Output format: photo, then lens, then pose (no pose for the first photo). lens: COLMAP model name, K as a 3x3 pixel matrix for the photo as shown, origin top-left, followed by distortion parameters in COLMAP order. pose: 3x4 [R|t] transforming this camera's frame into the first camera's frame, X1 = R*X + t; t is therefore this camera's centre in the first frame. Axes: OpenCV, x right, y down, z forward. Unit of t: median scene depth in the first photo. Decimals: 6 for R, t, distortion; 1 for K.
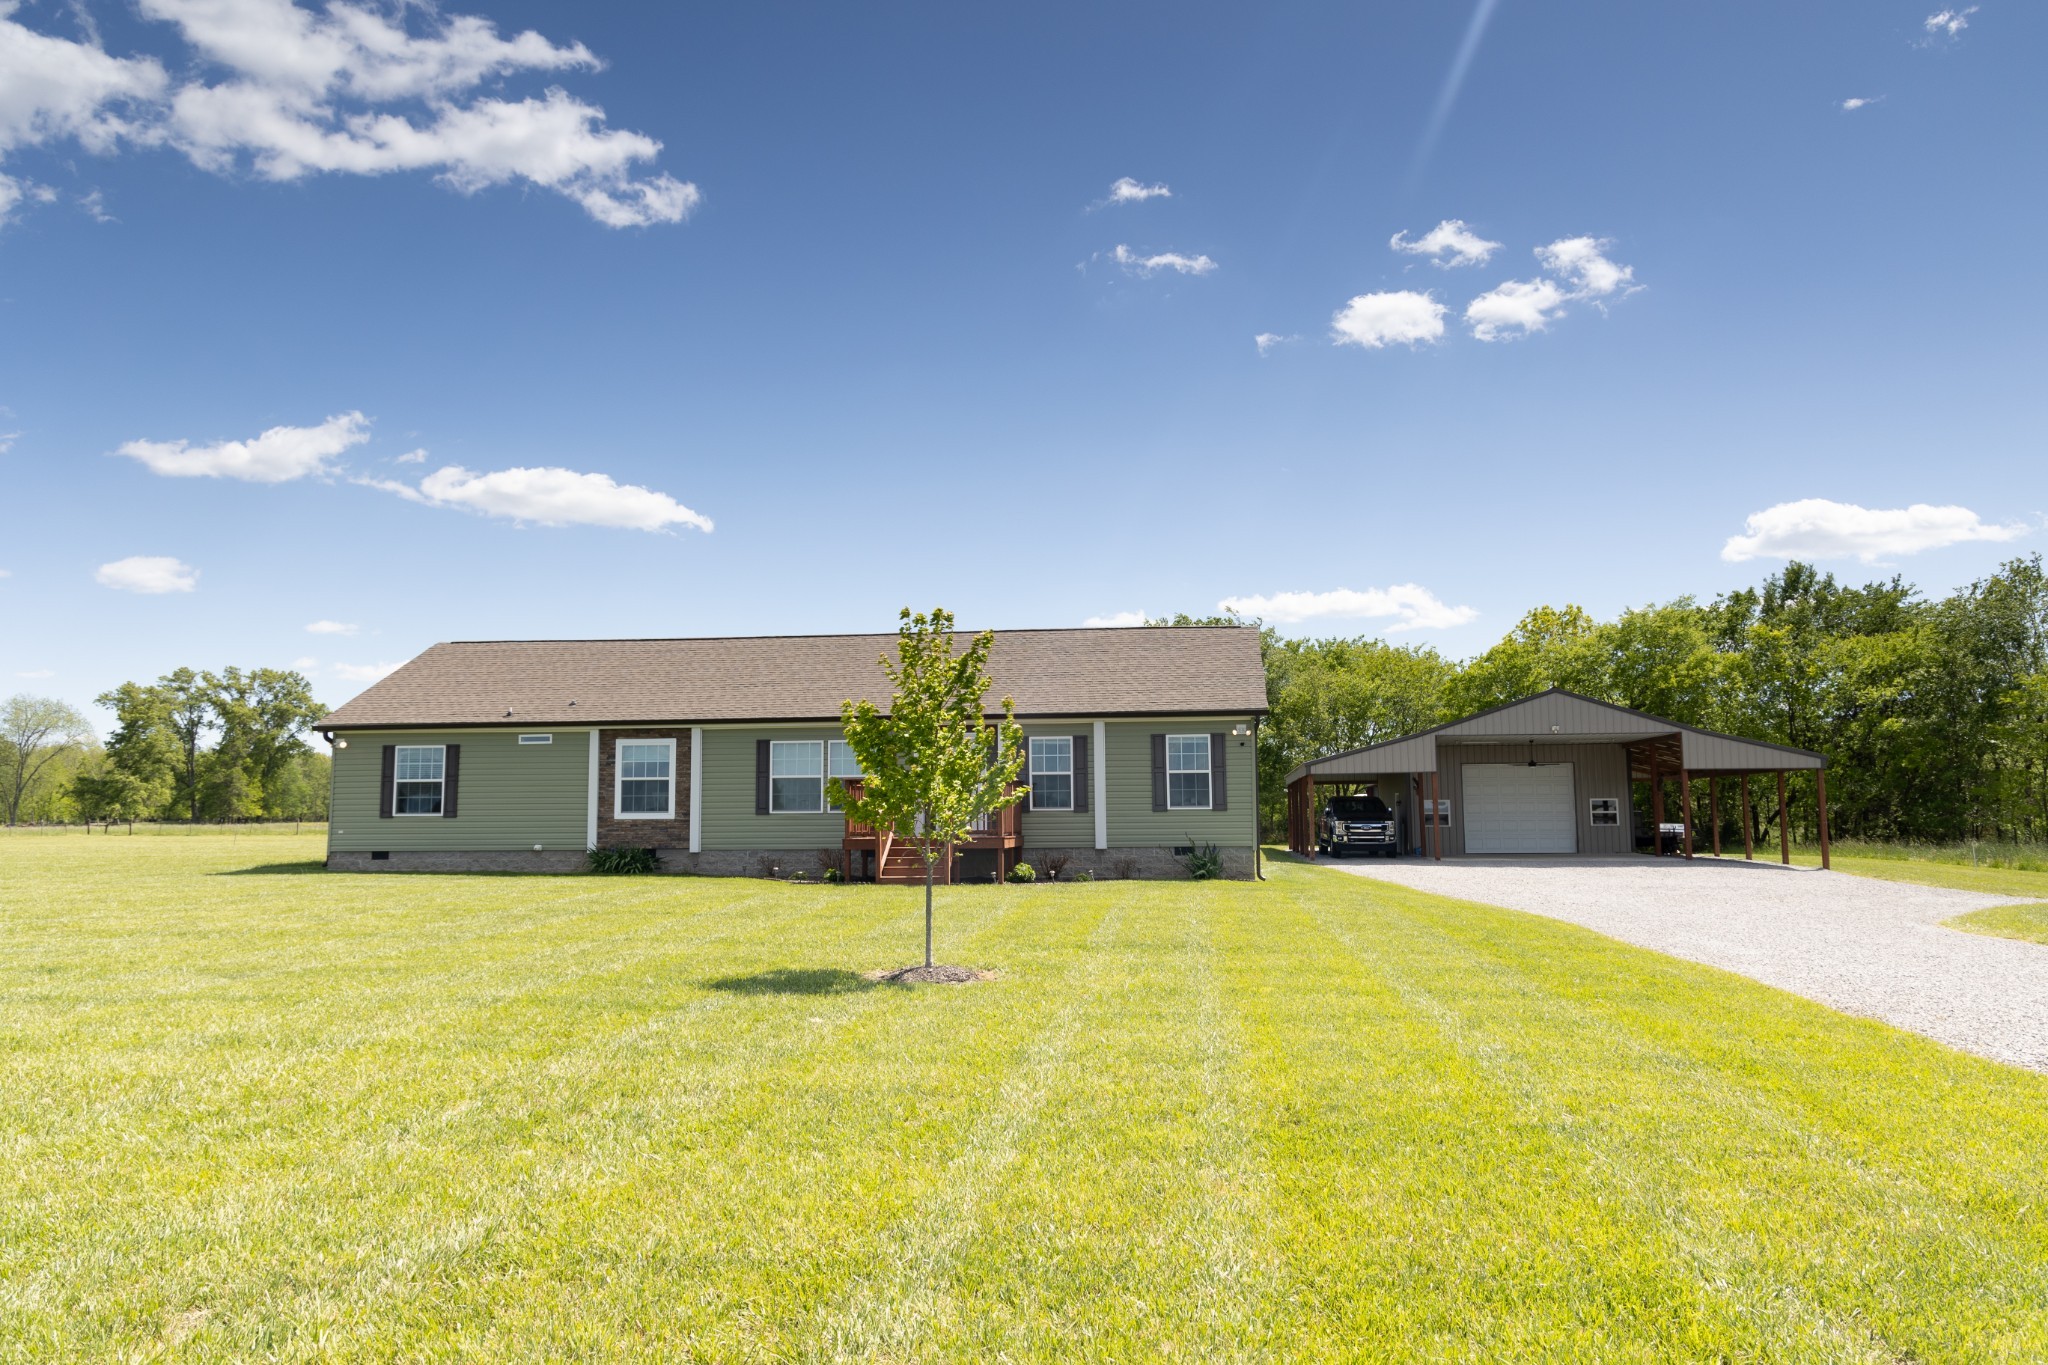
lens RADIAL K [[1382.9, 0, 1029.5], [0, 1382.9, 673.7], [0, 0, 1]] dist [0.005547, -0.004127]
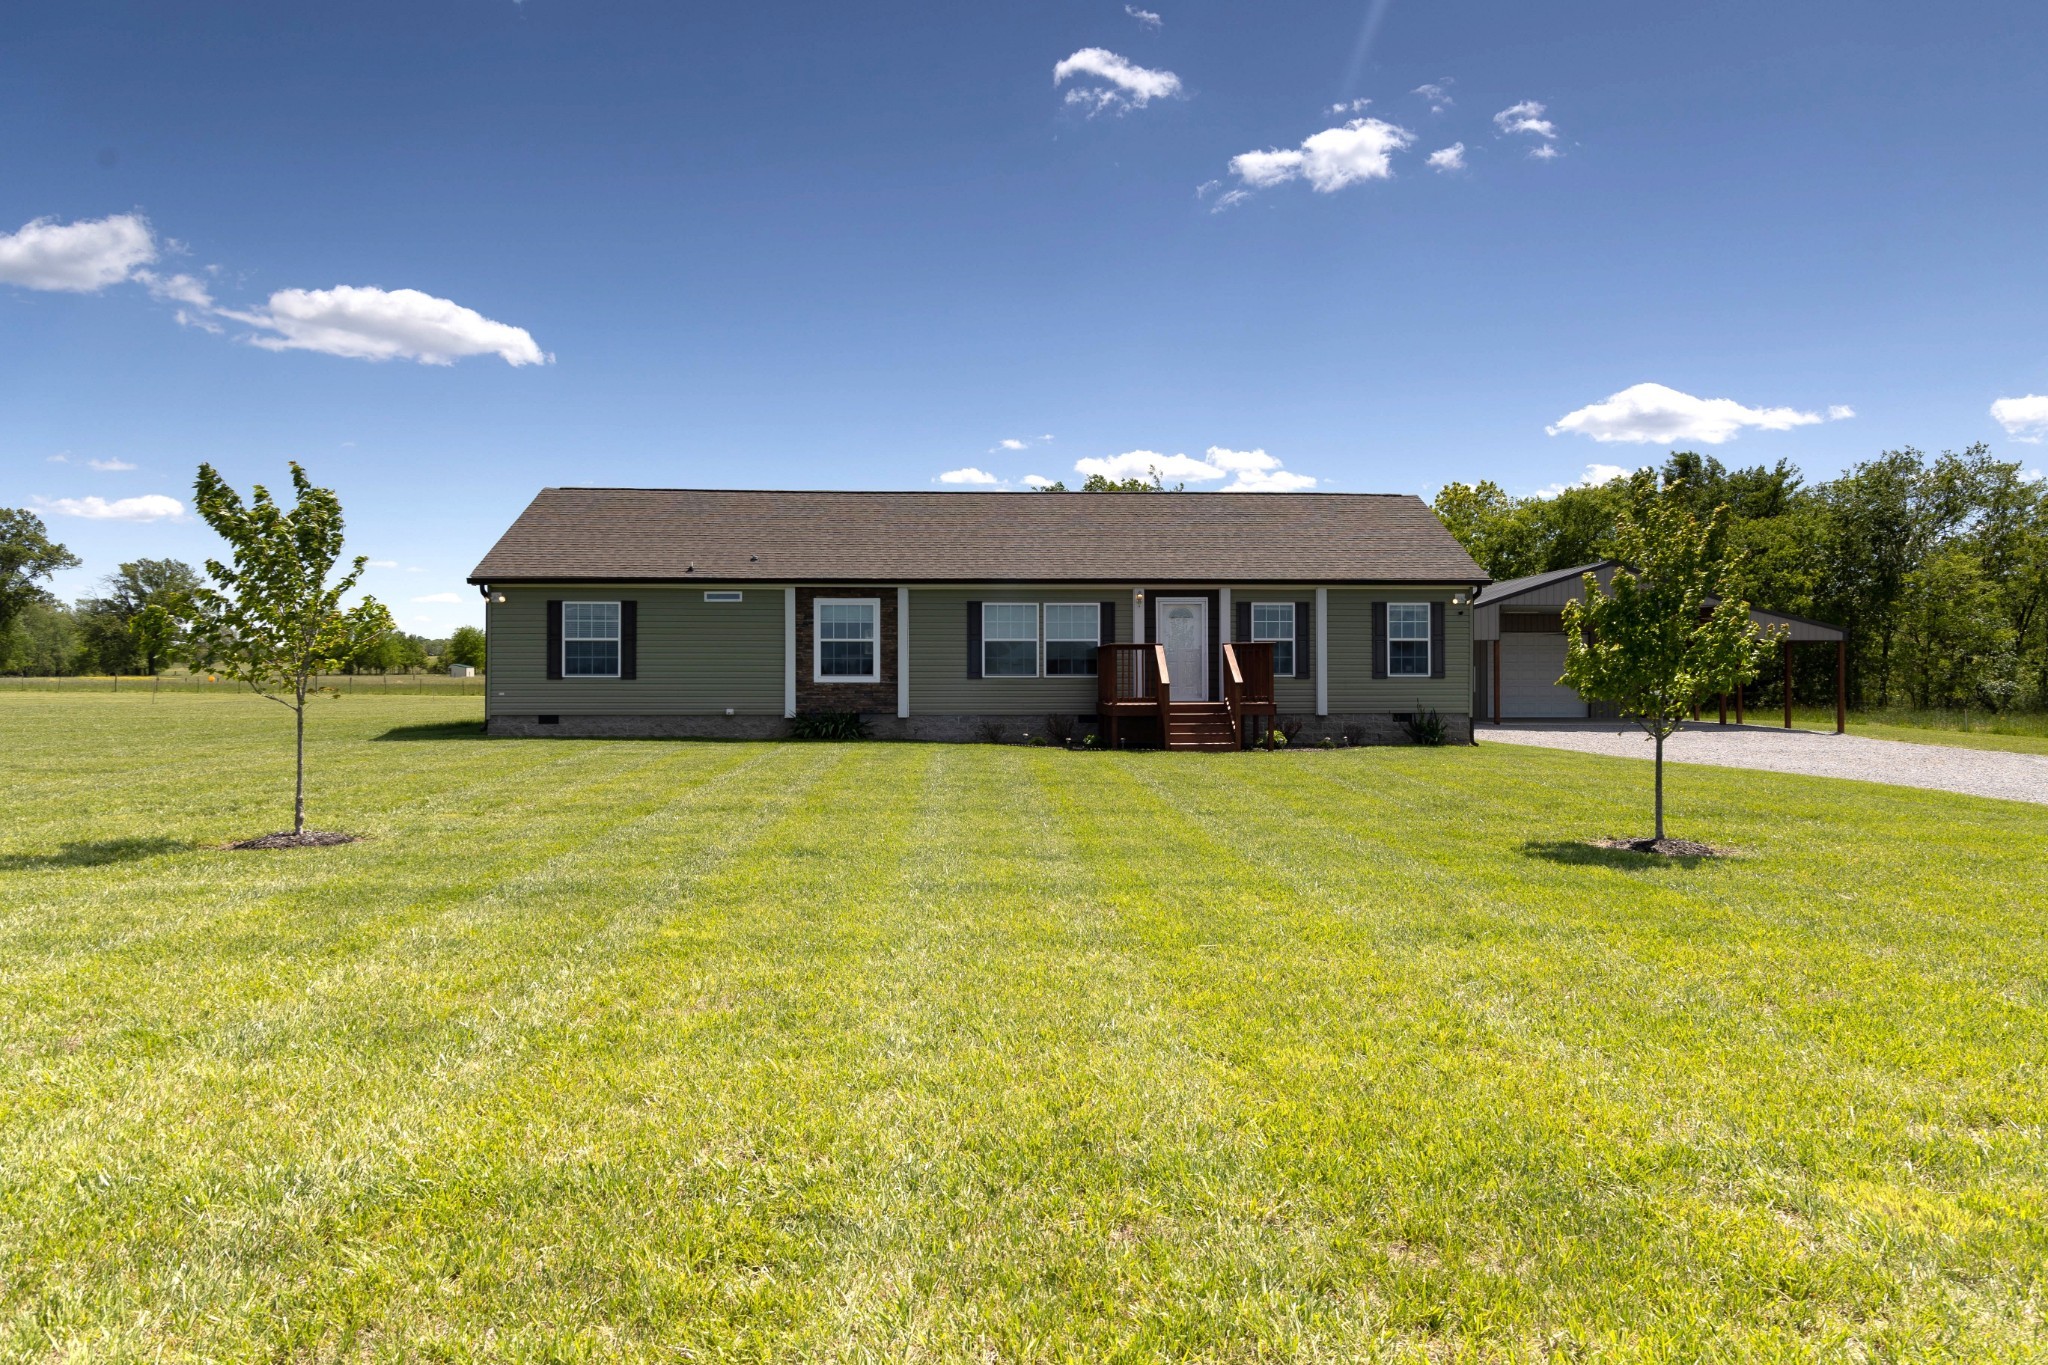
lens RADIAL K [[1382.9, 0, 1029.5], [0, 1382.9, 673.7], [0, 0, 1]] dist [0.005547, -0.004127]
pose [[0.986777, 0.007177, 0.161926, -0.306205], [-0.023488, 0.994806, 0.099046, 0.001655], [-0.160374, -0.101540, 0.981820, 0.044480]]
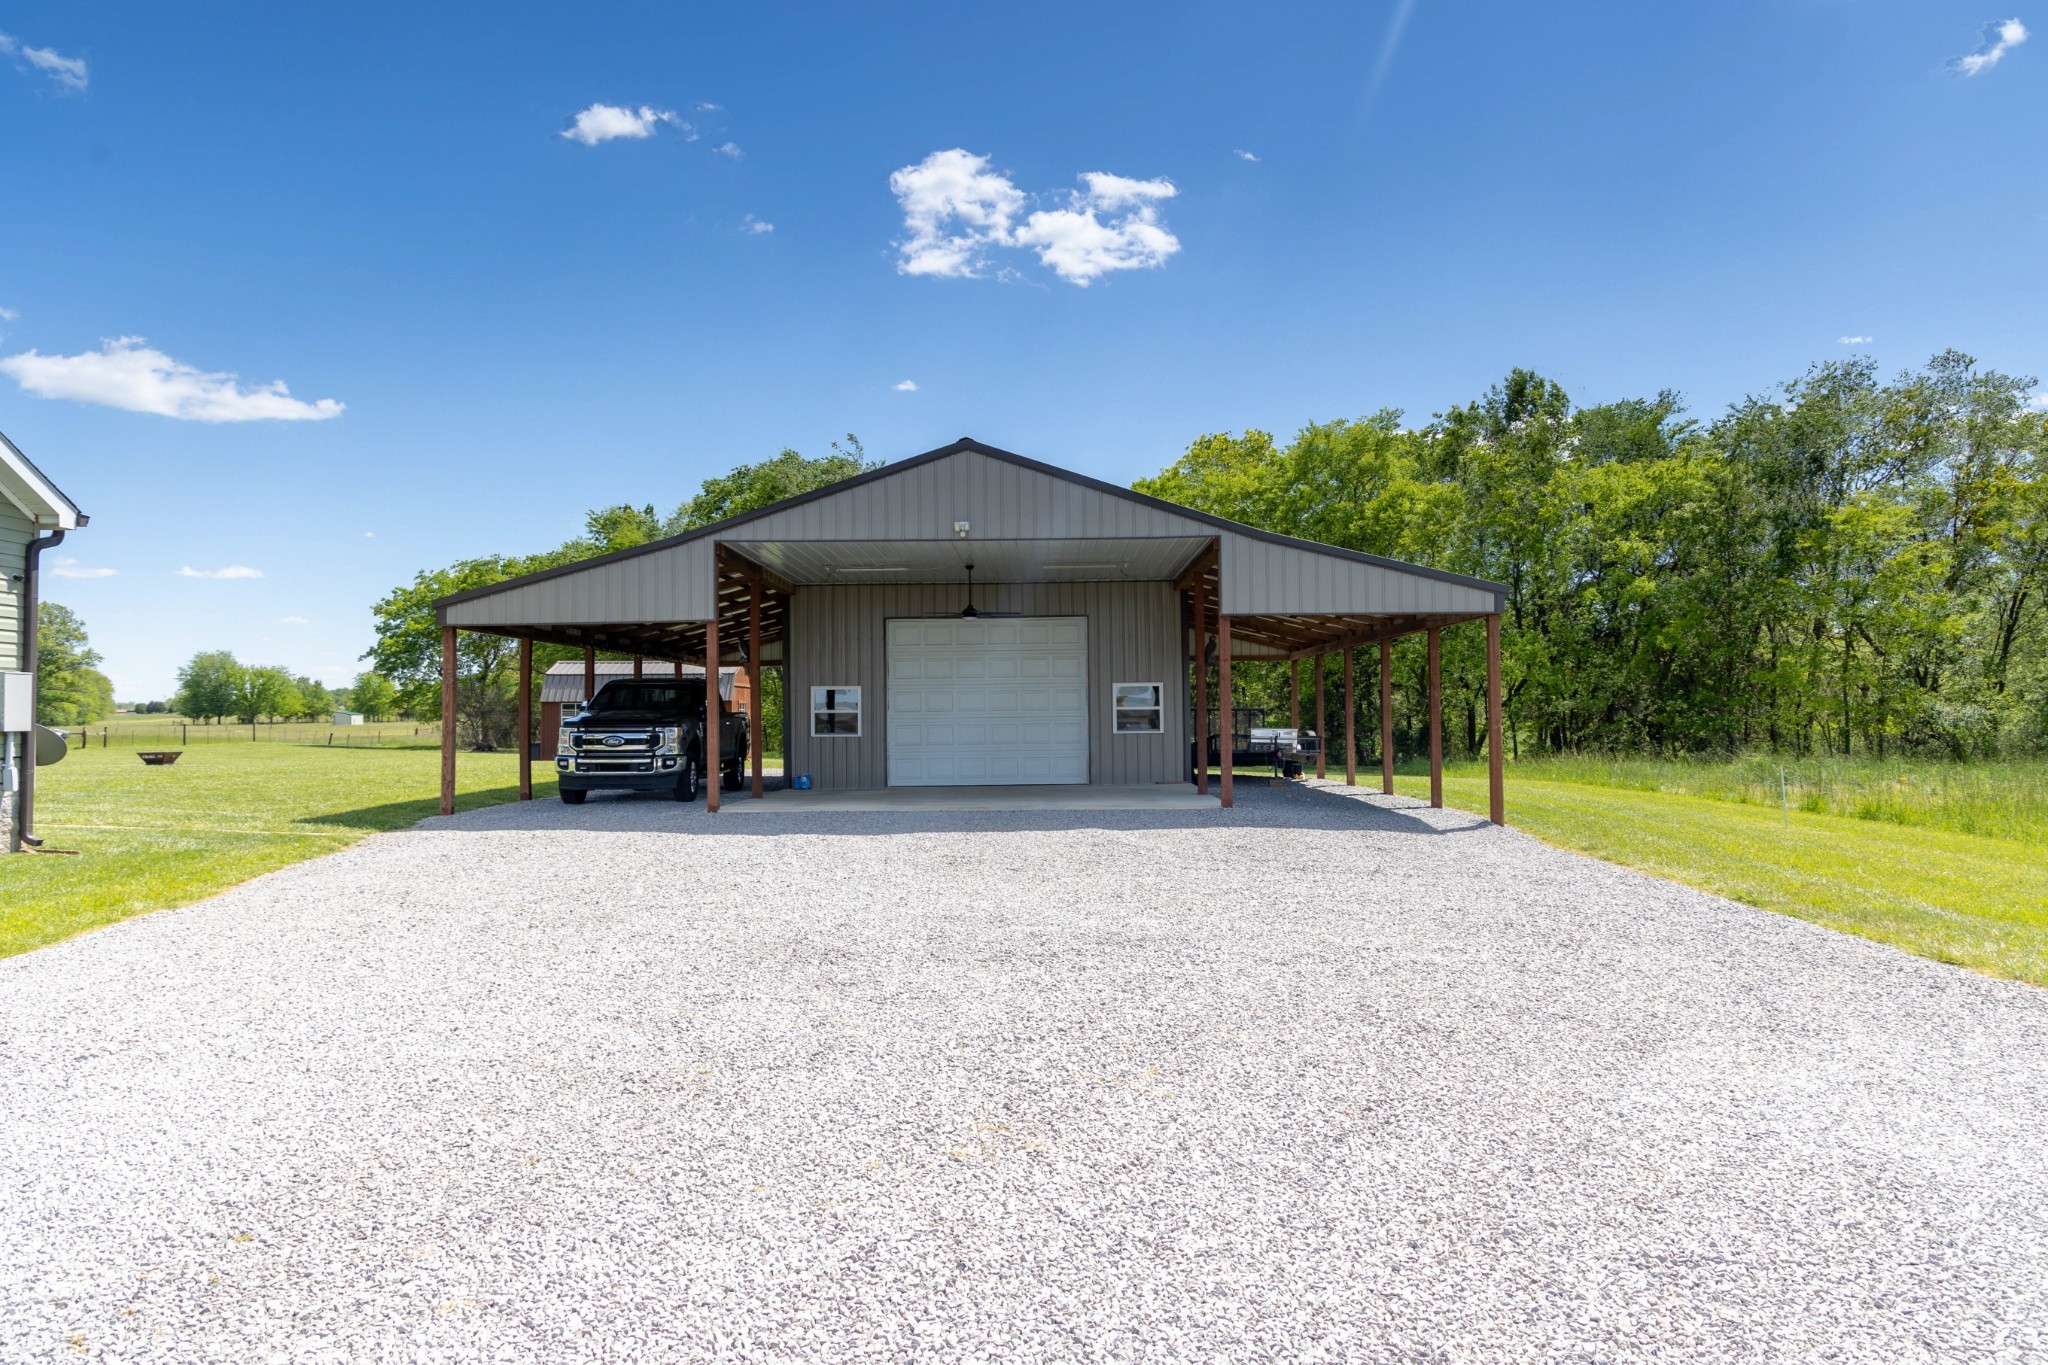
lens RADIAL K [[1426.8, 0, 1022.2], [0, 1426.8, 705.9], [0, 0, 1]] dist [0.030762, -0.000561]
pose [[0.989591, -0.002279, 0.143893, 0.447106], [-0.011076, 0.995703, 0.091943, 0.074233], [-0.143484, -0.092579, 0.985313, 0.704917]]
